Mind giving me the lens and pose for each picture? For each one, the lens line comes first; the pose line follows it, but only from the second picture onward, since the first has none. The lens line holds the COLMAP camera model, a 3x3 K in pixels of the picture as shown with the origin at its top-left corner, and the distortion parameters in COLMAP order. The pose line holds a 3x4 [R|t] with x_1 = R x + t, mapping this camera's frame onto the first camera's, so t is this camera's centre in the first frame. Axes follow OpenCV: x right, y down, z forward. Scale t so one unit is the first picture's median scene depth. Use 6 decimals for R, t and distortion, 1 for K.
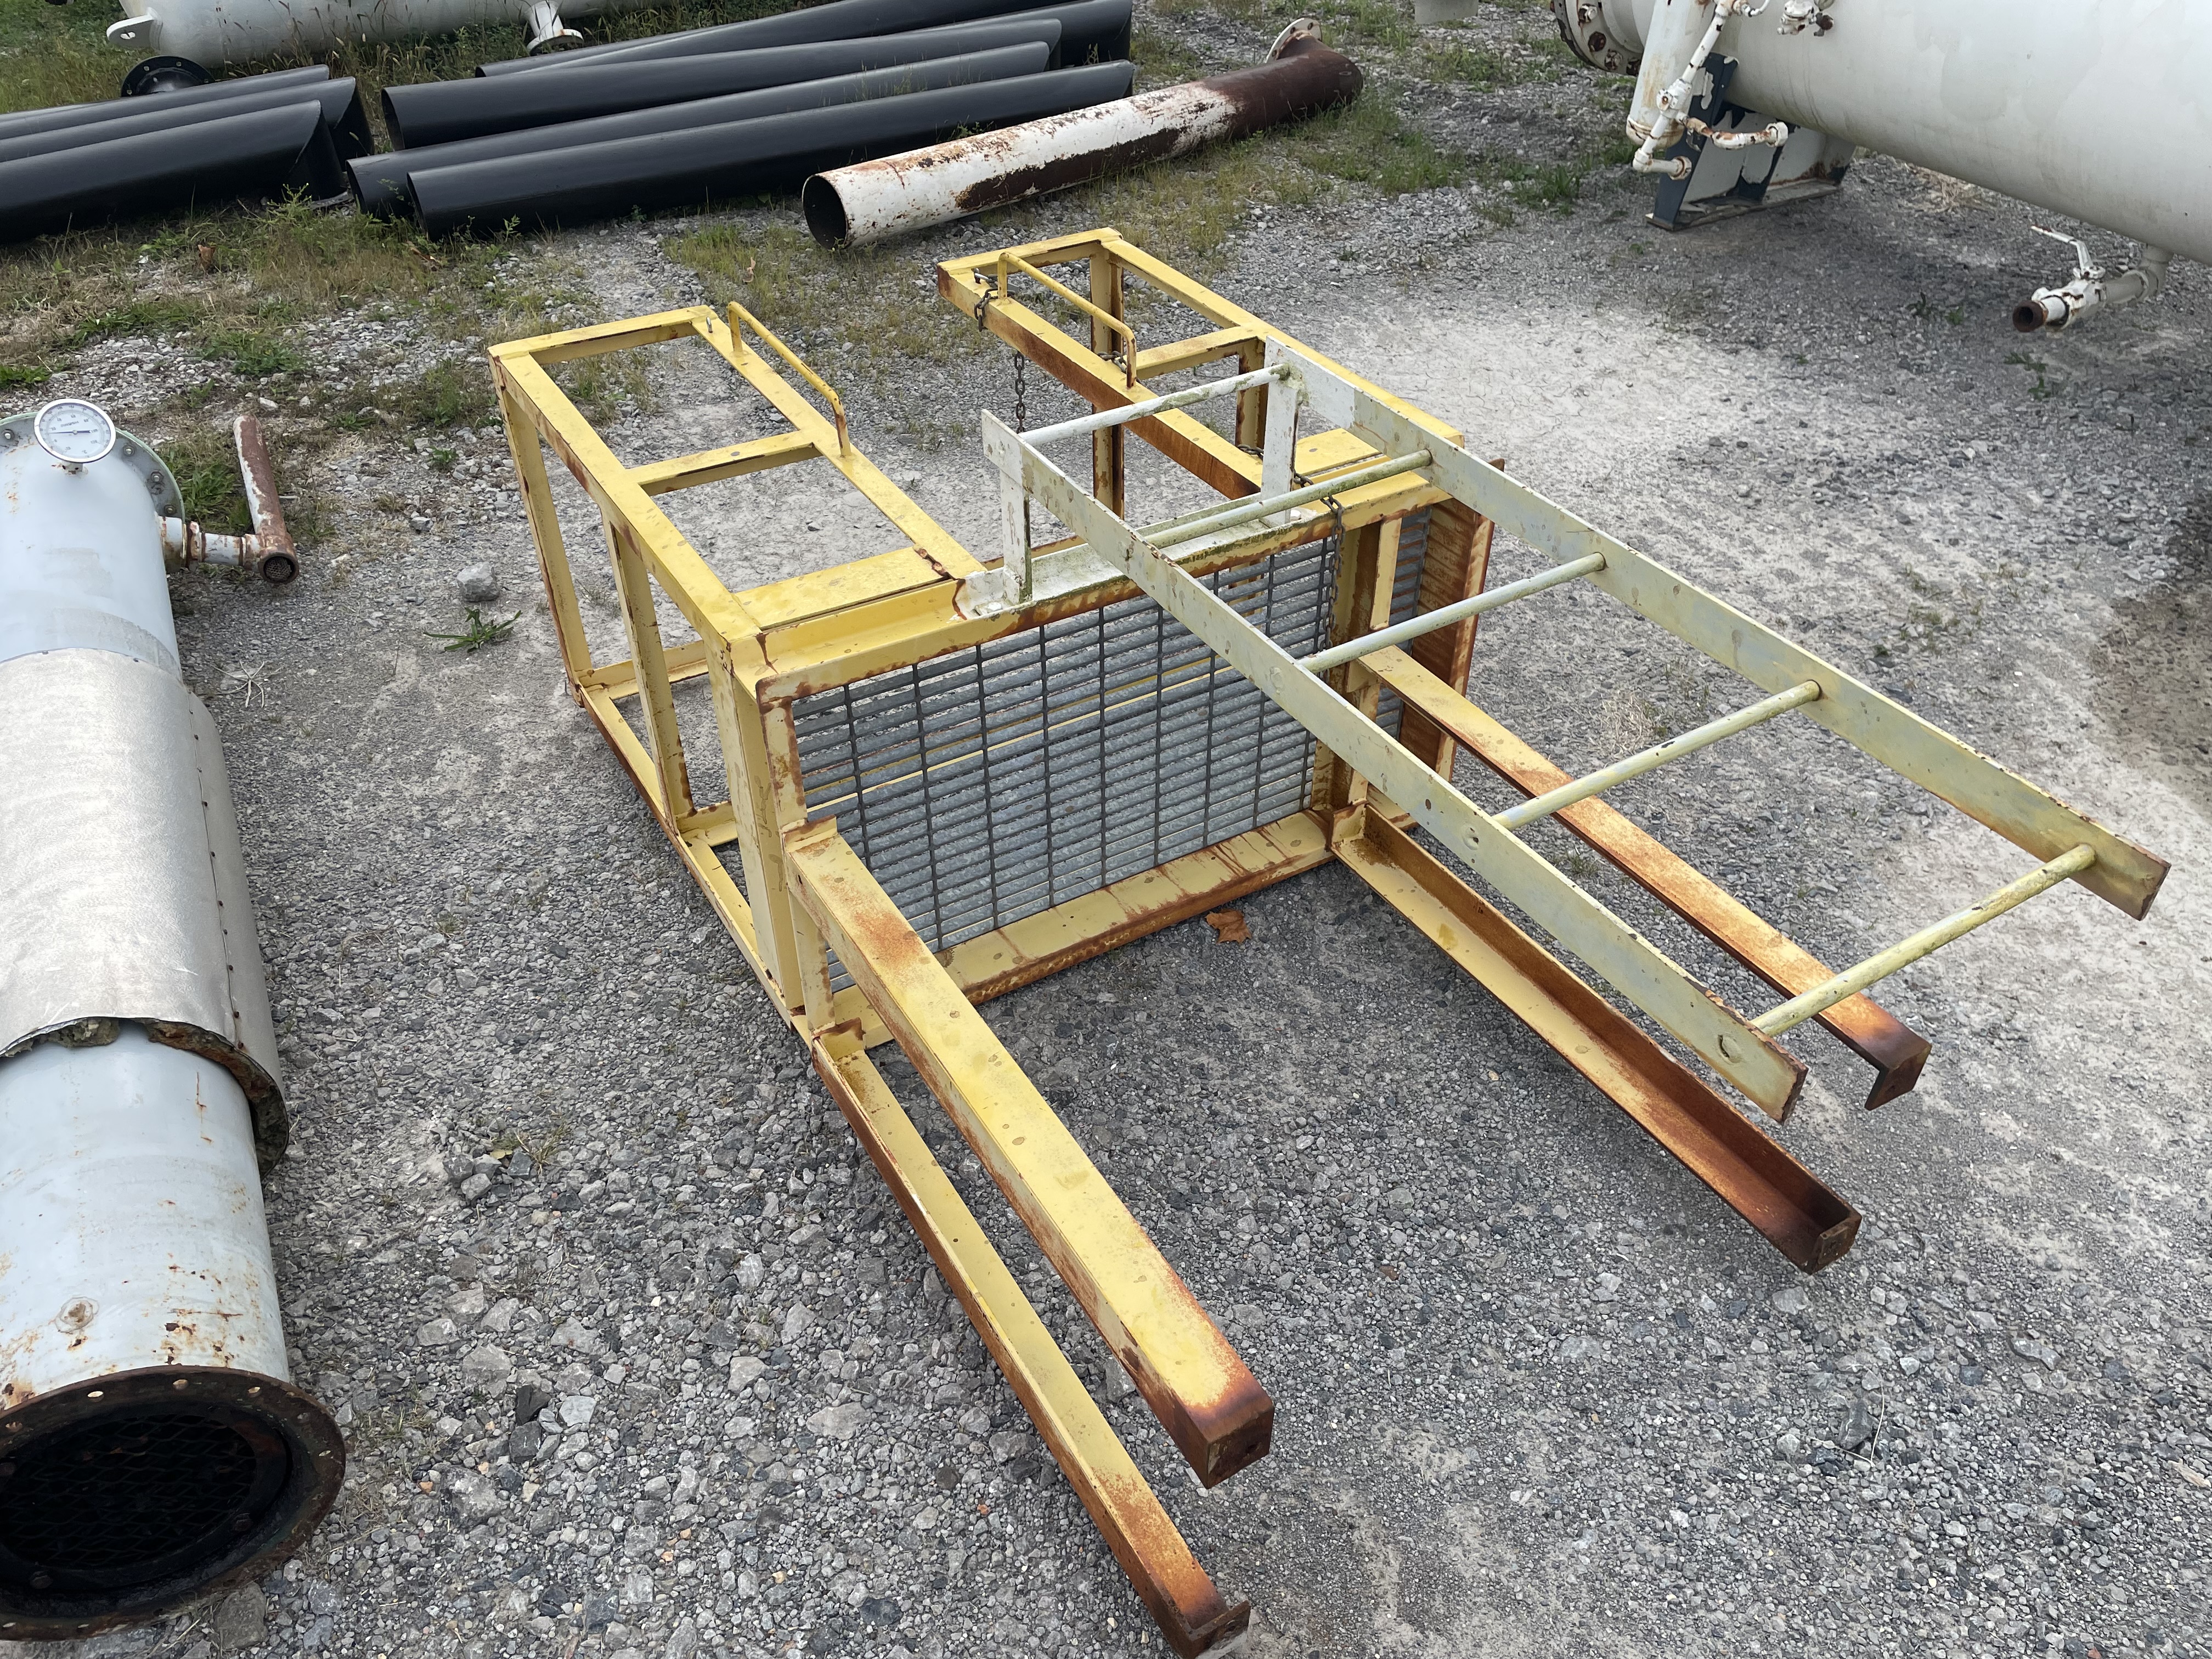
lens RADIAL K [[1667.1, 0, 1108.9], [0, 1667.1, 828.9], [0, 0, 1]] dist [0.086494, -0.108875]
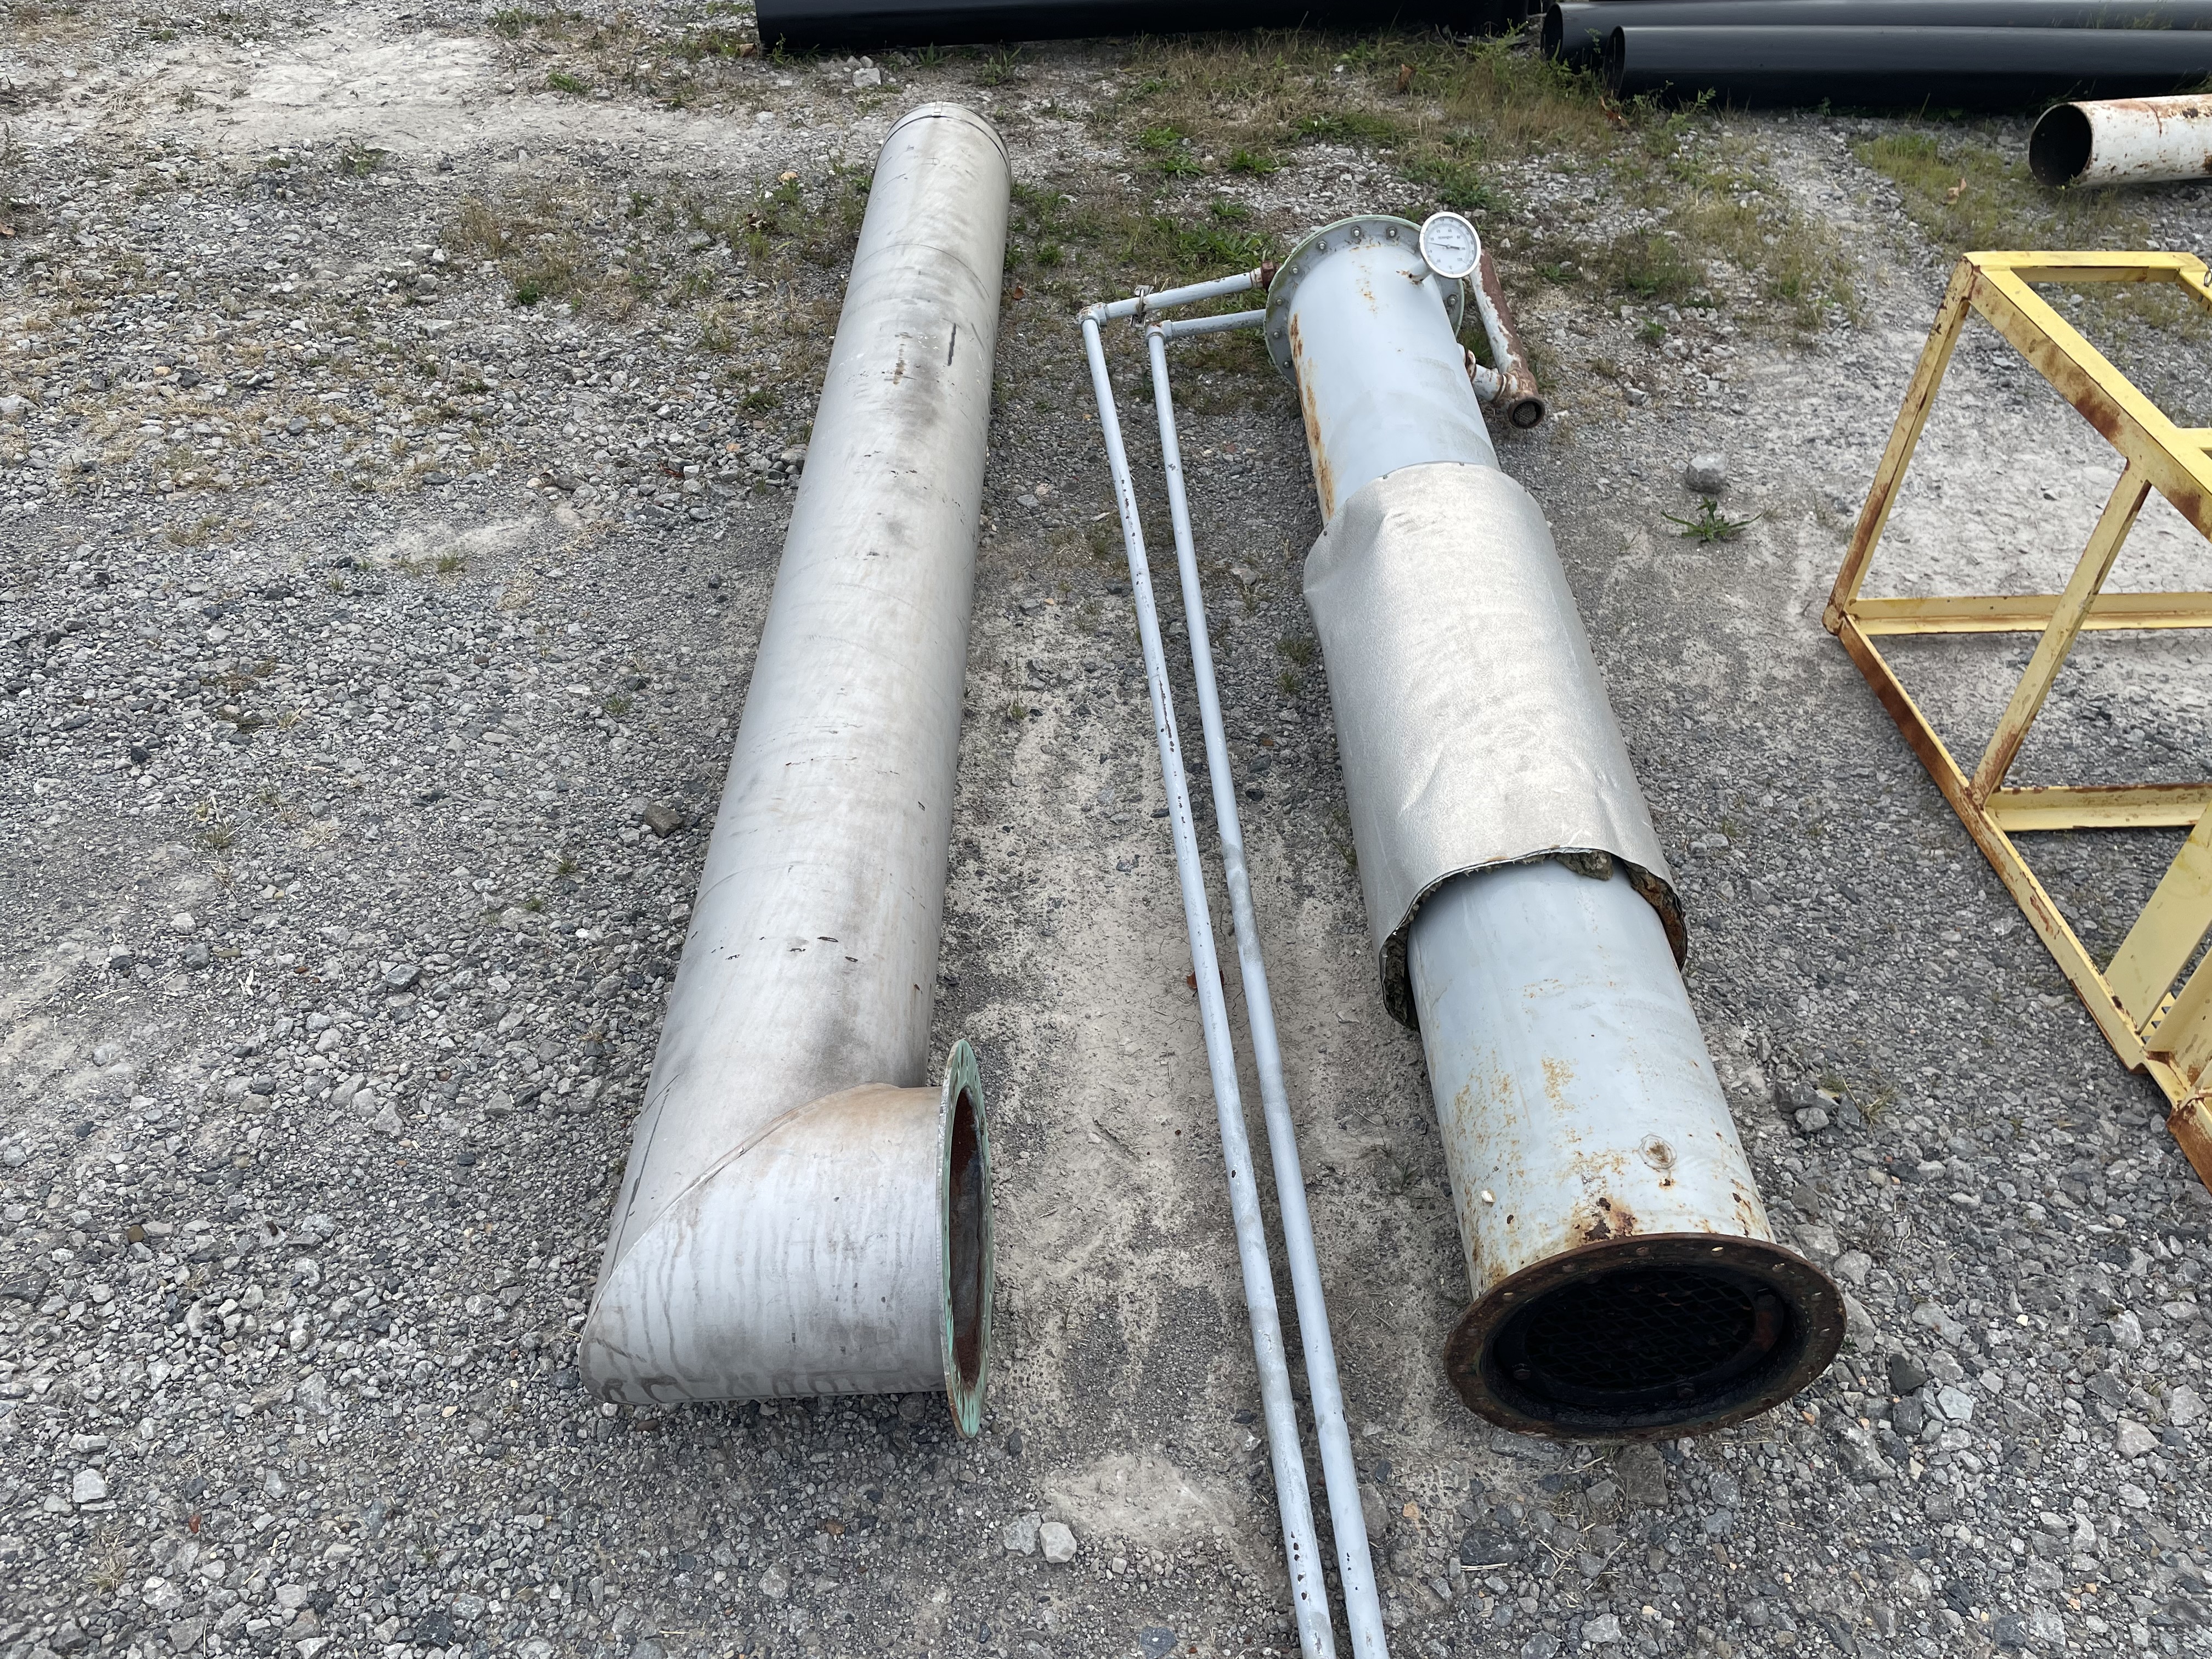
lens RADIAL K [[1667.1, 0, 1108.9], [0, 1667.1, 814.4], [0, 0, 1]] dist [0.086494, -0.108875]
pose [[0.893868, 0.318614, -0.315413, -0.356530], [-0.299810, 0.947883, 0.107853, 0.045200], [0.333338, -0.001842, 0.942806, -0.038589]]
